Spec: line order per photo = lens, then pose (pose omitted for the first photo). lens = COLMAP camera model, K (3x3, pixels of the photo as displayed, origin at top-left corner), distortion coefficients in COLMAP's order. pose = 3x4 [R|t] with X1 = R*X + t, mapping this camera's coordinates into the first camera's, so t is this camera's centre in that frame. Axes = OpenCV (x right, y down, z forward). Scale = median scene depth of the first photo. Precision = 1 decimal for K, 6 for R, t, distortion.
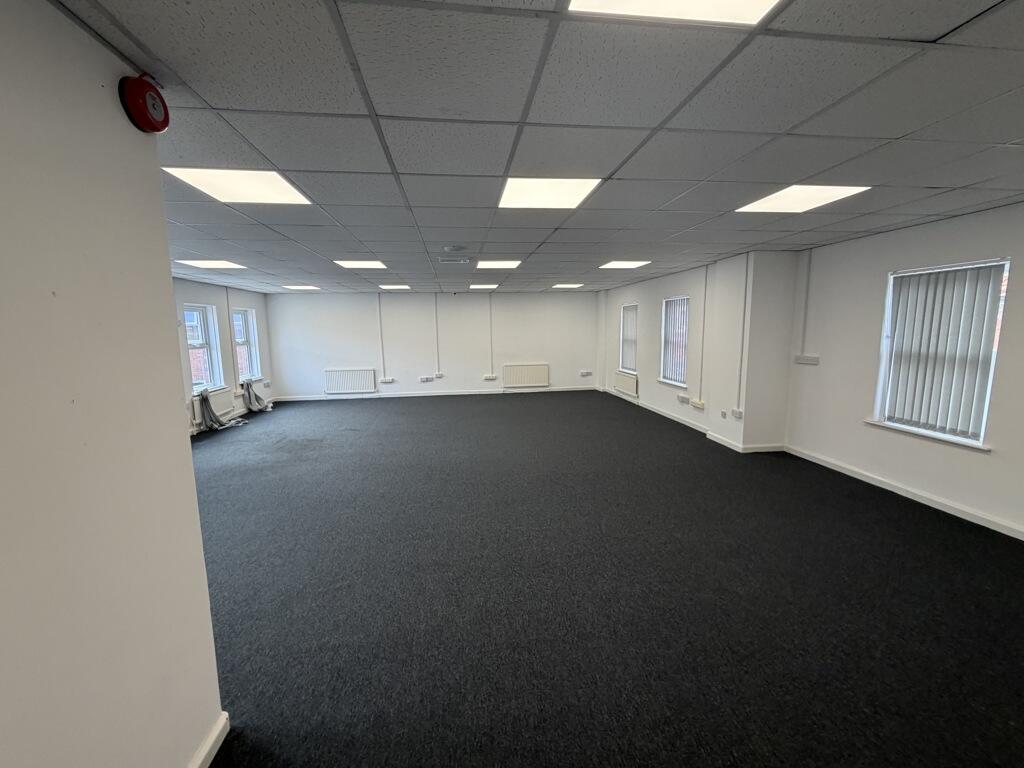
lens RADIAL K [[409.2, 0, 508.8], [0, 409.2, 385.0], [0, 0, 1]] dist [0.001114, 0.001126]
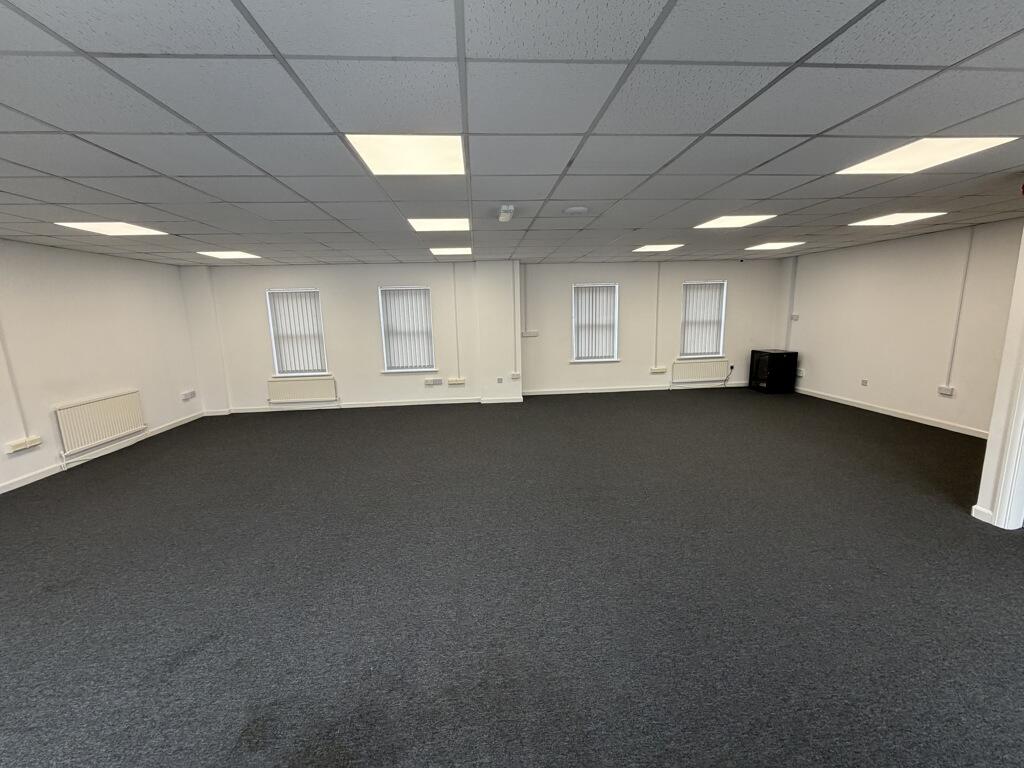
lens RADIAL K [[409.2, 0, 508.7], [0, 409.2, 383.5], [0, 0, 1]] dist [0.001114, 0.001126]
pose [[0.052224, -0.159429, 0.985827, -0.567398], [0.165691, 0.974875, 0.148881, -0.080354], [-0.984794, 0.155568, 0.077328, 0.637349]]
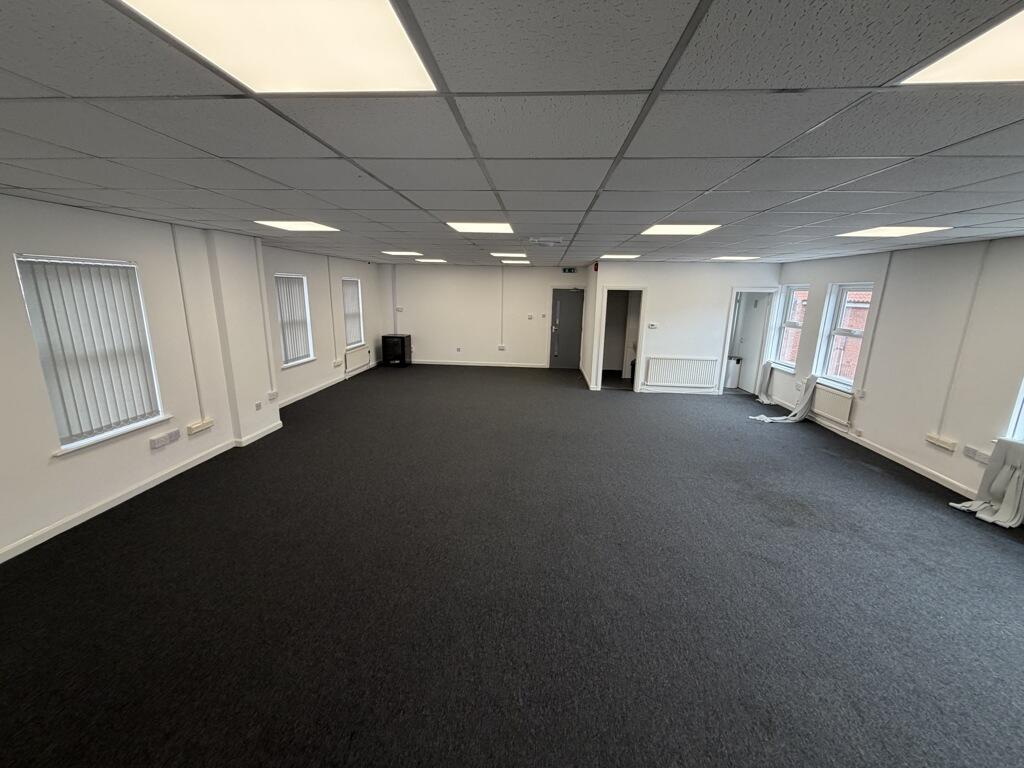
lens RADIAL K [[409.2, 0, 507.8], [0, 409.2, 384.3], [0, 0, 1]] dist [0.001114, 0.001126]
pose [[-0.976839, -0.049569, 0.208156, -0.165278], [0.027905, 0.934979, 0.353603, -0.212873], [-0.212149, 0.351222, -0.911941, 1.255131]]
